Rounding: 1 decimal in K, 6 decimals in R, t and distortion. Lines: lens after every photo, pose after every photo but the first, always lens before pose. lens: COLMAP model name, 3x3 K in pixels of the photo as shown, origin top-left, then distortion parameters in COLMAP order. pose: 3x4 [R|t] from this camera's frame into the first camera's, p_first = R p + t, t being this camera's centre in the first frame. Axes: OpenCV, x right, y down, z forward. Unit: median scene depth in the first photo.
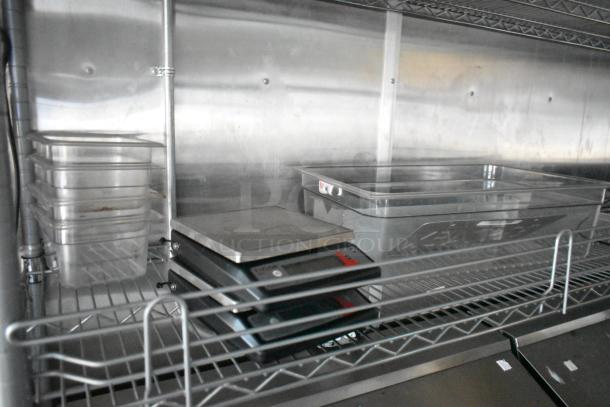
lens RADIAL K [[465.3, 0, 305.0], [0, 465.3, 203.5], [0, 0, 1]] dist [-0.014530, 0.000808]
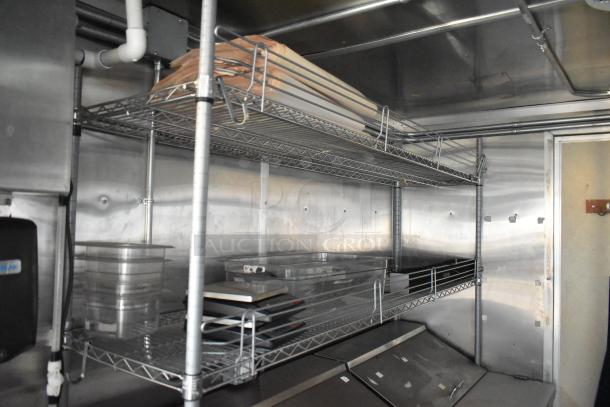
lens RADIAL K [[465.3, 0, 305.0], [0, 465.3, 203.5], [0, 0, 1]] dist [-0.014530, 0.000808]
pose [[0.893829, -0.002563, 0.448400, -0.528049], [0.100104, 0.975887, -0.193967, 0.080247], [-0.437091, 0.218260, 0.872533, -0.590872]]
